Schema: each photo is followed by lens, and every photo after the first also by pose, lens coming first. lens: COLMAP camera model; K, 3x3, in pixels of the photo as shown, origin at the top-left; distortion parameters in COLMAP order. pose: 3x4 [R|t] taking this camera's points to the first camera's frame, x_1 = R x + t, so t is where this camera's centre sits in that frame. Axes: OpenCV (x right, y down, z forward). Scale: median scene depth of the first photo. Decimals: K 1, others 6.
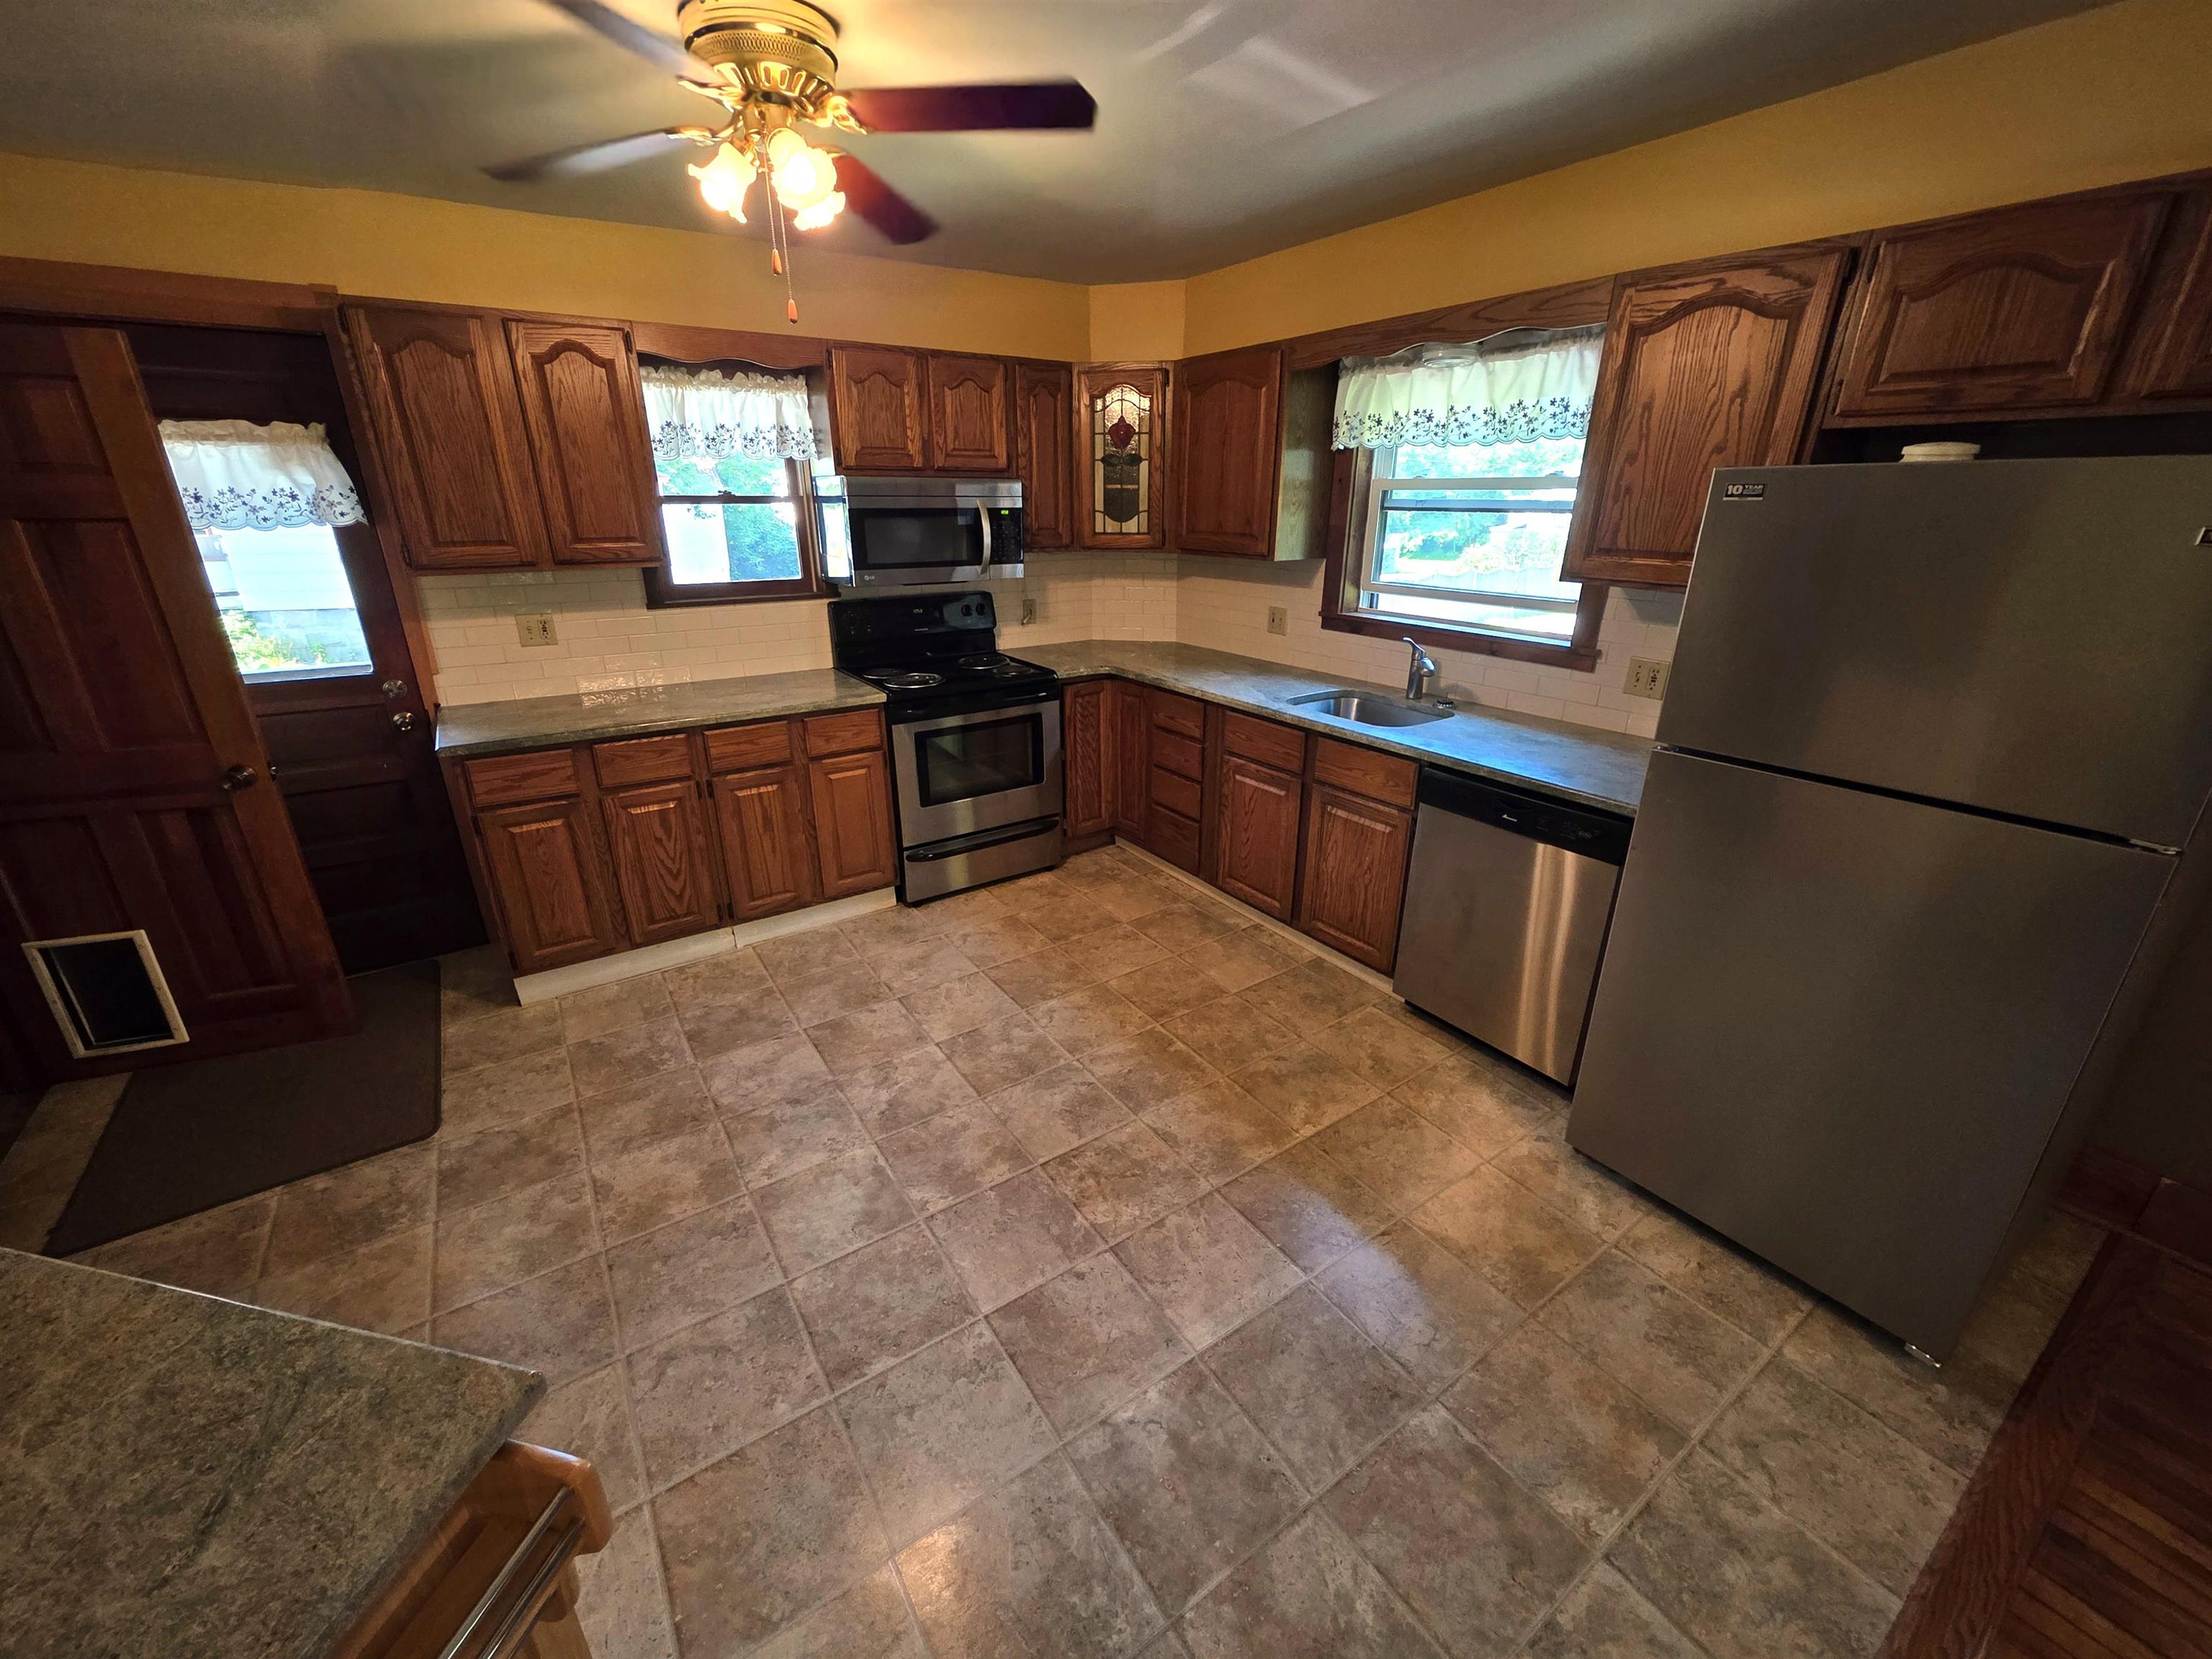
lens RADIAL K [[881.3, 0, 1108.2], [0, 881.3, 836.1], [0, 0, 1]] dist [0.005908, -0.000682]
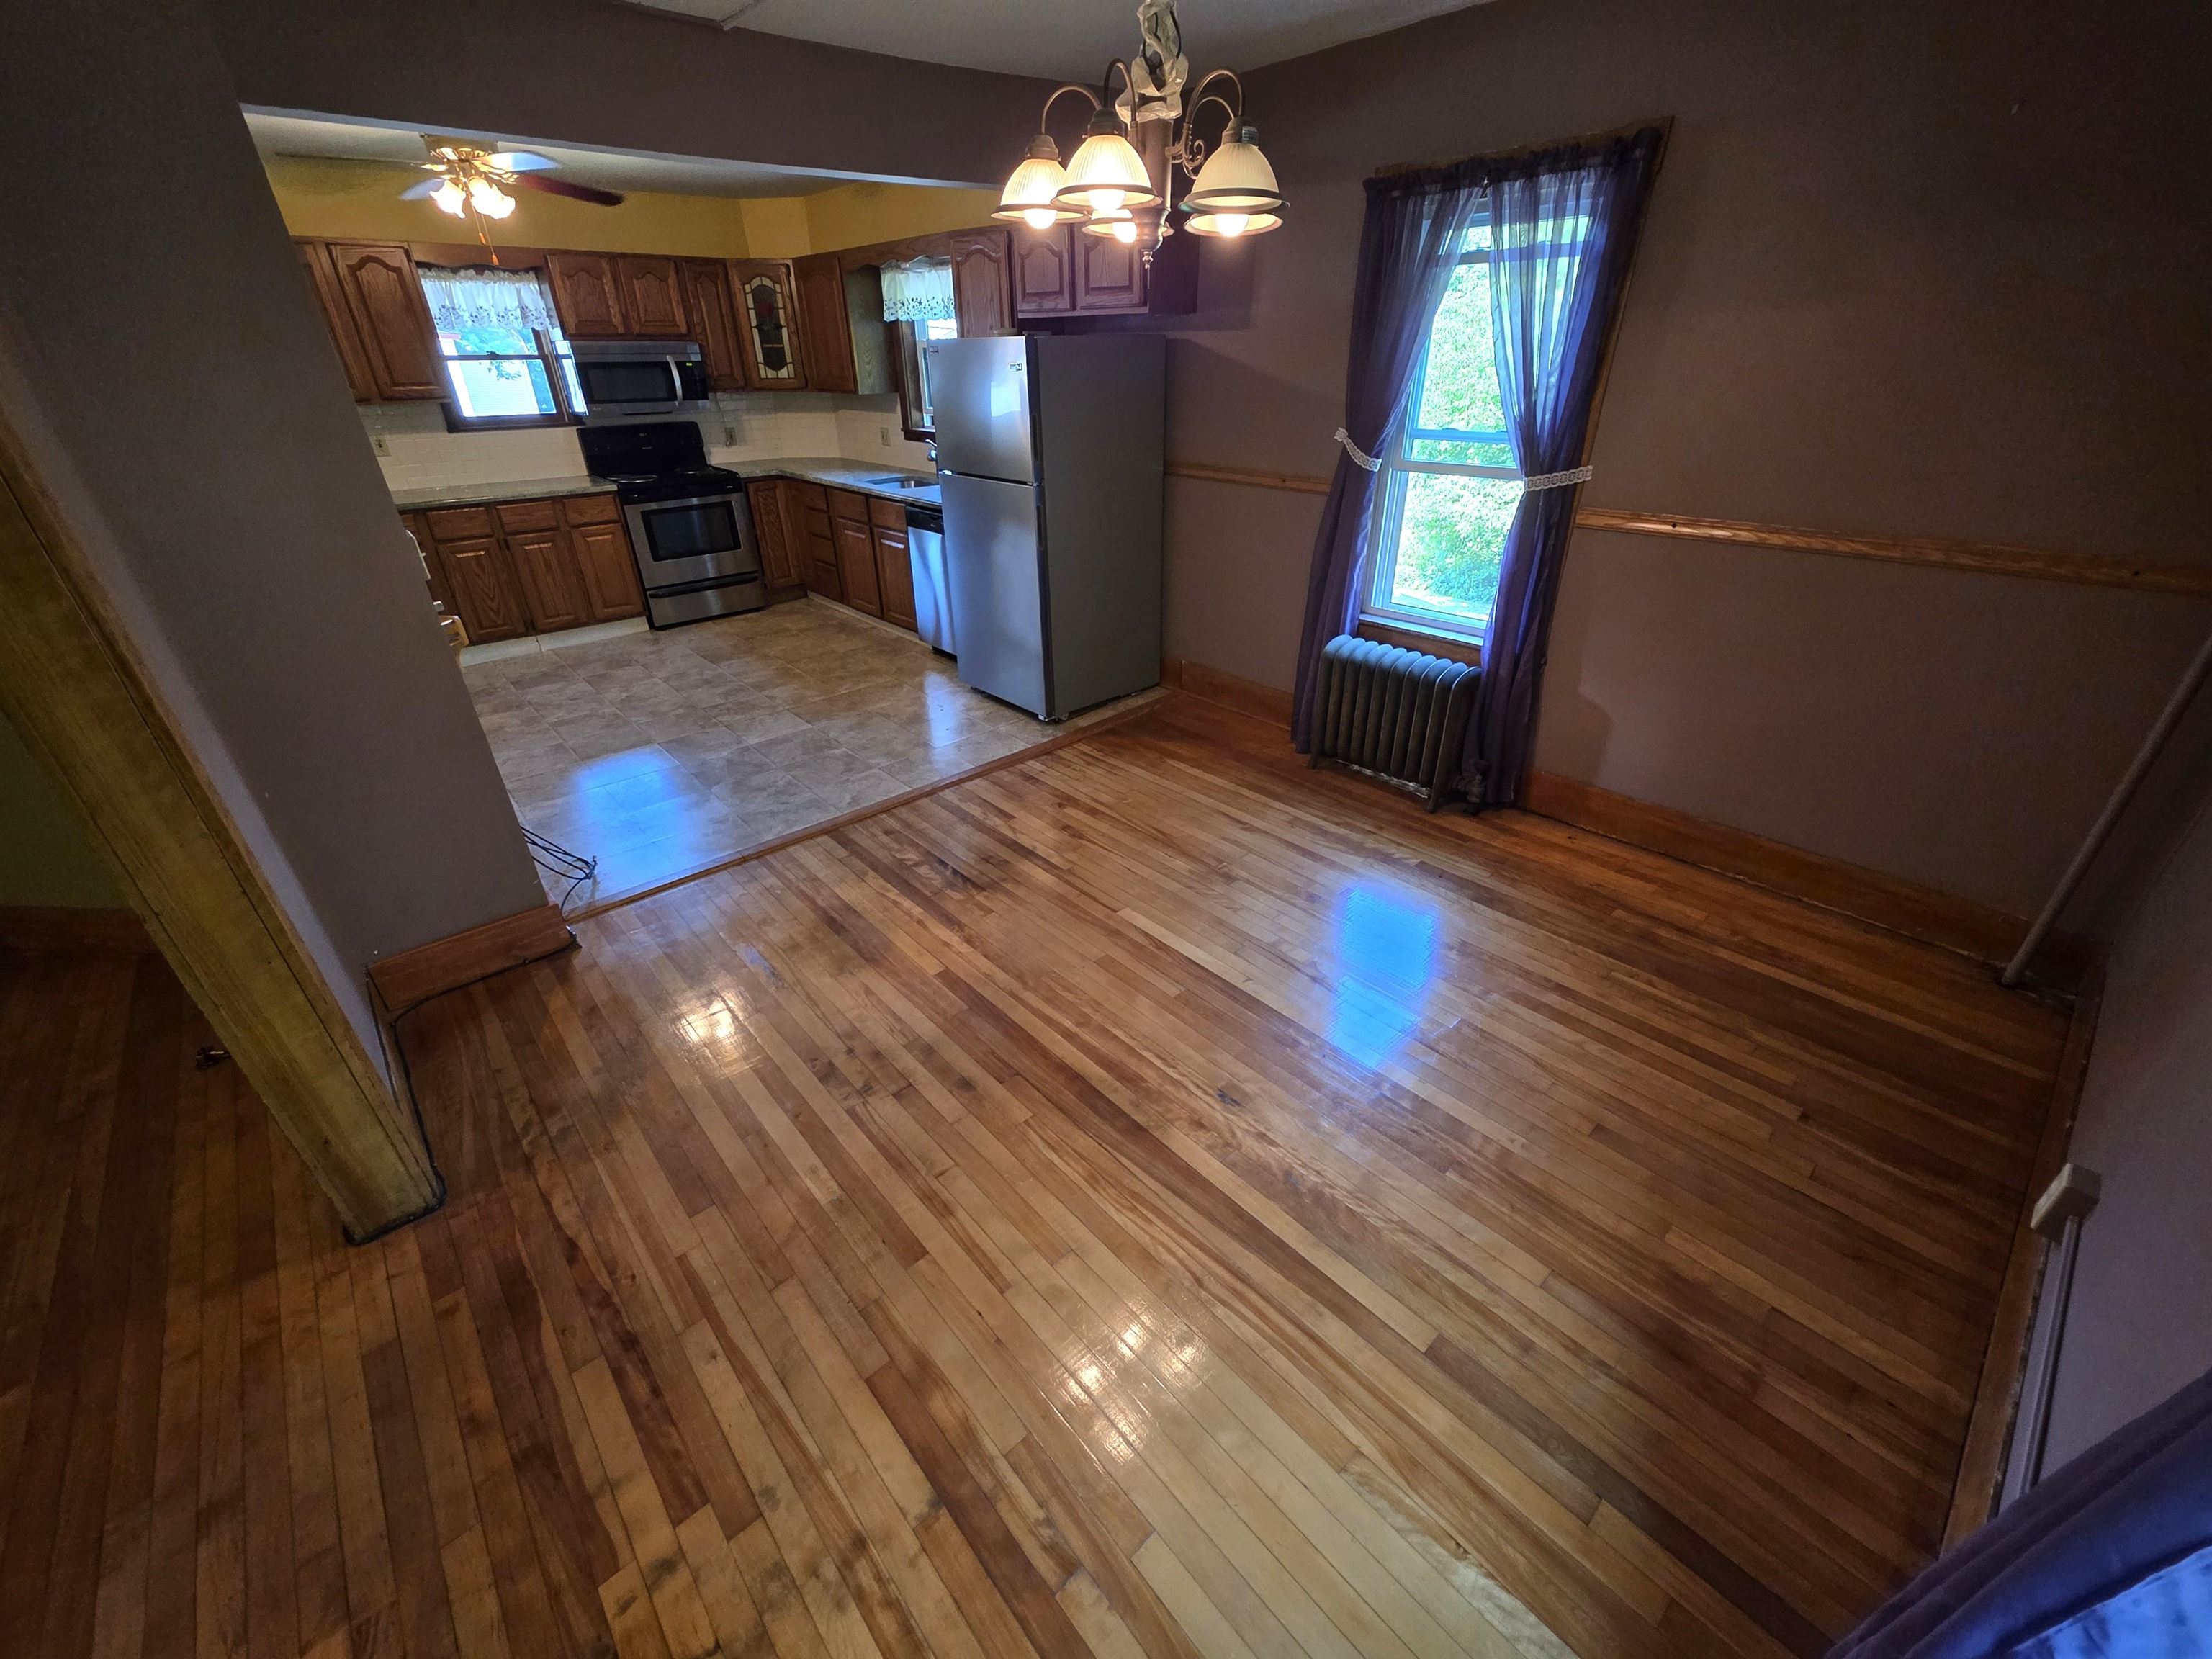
lens RADIAL K [[881.3, 0, 1110.2], [0, 881.3, 835.6], [0, 0, 1]] dist [0.005908, -0.000682]
pose [[0.991098, -0.071771, 0.112135, 0.543440], [0.055868, 0.988711, 0.139028, 0.391030], [-0.120847, -0.131526, 0.983919, -1.024101]]
